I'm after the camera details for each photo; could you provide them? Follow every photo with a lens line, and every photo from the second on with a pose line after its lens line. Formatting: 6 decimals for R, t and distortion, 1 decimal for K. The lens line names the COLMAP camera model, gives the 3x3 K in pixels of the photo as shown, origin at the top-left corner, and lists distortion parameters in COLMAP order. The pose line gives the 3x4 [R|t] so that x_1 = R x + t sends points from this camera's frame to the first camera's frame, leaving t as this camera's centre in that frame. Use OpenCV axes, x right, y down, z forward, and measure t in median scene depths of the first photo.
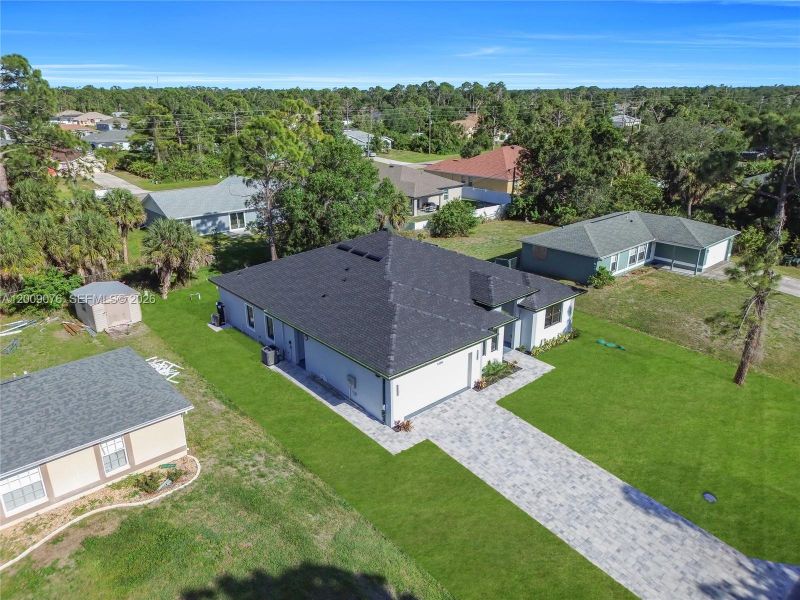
lens RADIAL K [[562.0, 0, 400.0], [0, 562.0, 300.0], [0, 0, 1]] dist [0.047284, -0.030546]
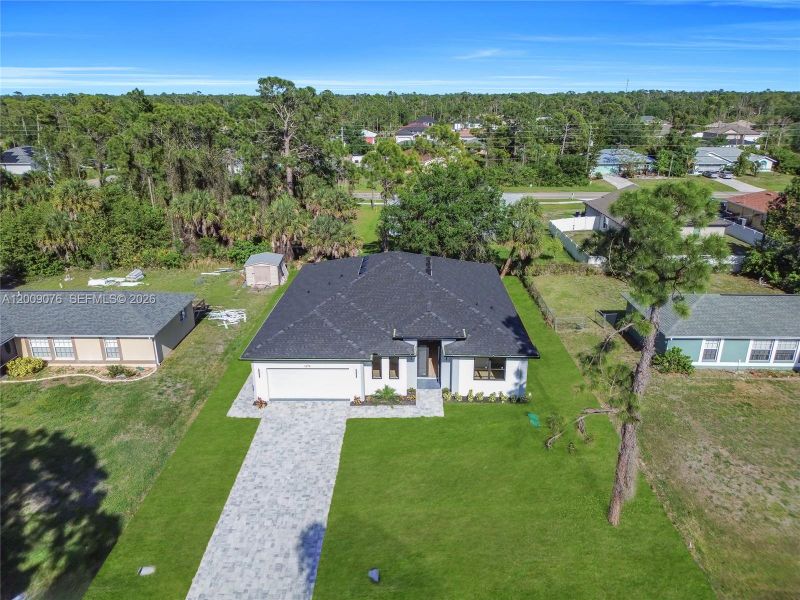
lens RADIAL K [[562.4, 0, 398.8], [0, 562.4, 296.7], [0, 0, 1]] dist [0.081048, -0.098863]
pose [[0.732777, 0.229197, -0.640708, 0.792849], [-0.235707, 0.968771, 0.076975, -0.137642], [0.638342, 0.094614, 0.763916, 0.182307]]
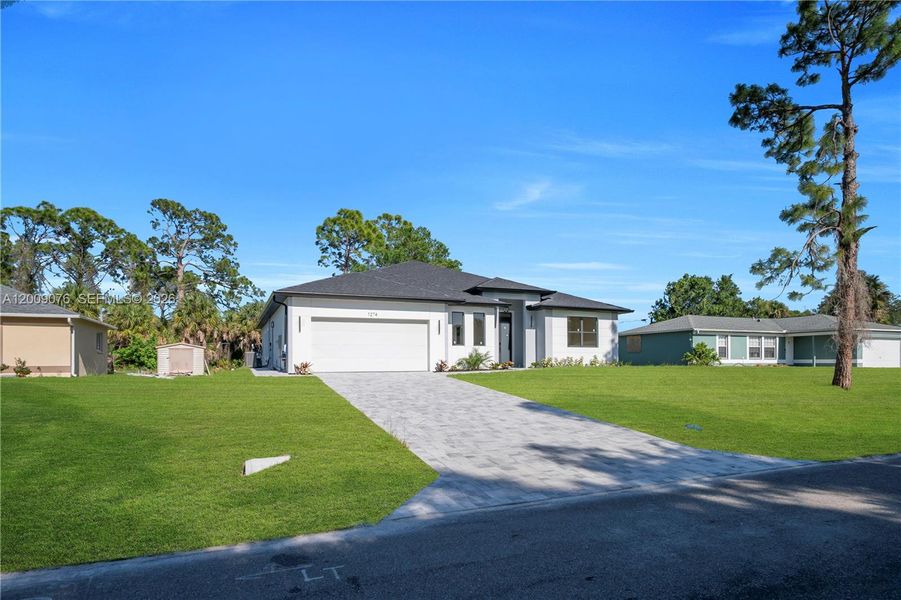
lens RADIAL K [[522.2, 0, 457.1], [0, 522.2, 361.4], [0, 0, 1]] dist [-0.016843, -0.000497]
pose [[0.951757, -0.001117, -0.306850, 0.353441], [-0.107183, 0.935796, -0.335854, 0.353028], [0.287524, 0.352541, 0.890531, 0.338367]]
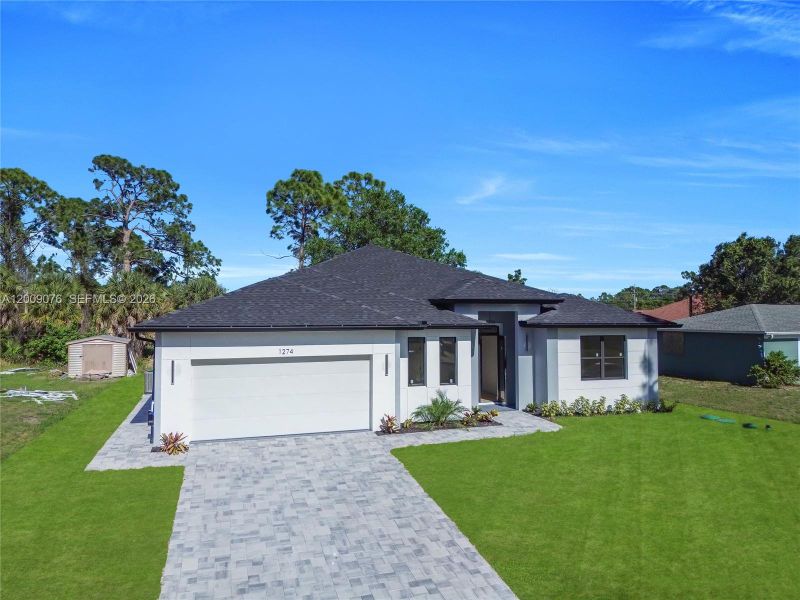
lens RADIAL K [[562.4, 0, 398.8], [0, 562.4, 296.7], [0, 0, 1]] dist [0.081048, -0.098863]
pose [[0.915410, -0.008337, -0.402437, 0.335269], [-0.144570, 0.926266, -0.348039, 0.204202], [0.375665, 0.376779, 0.846707, 0.475925]]
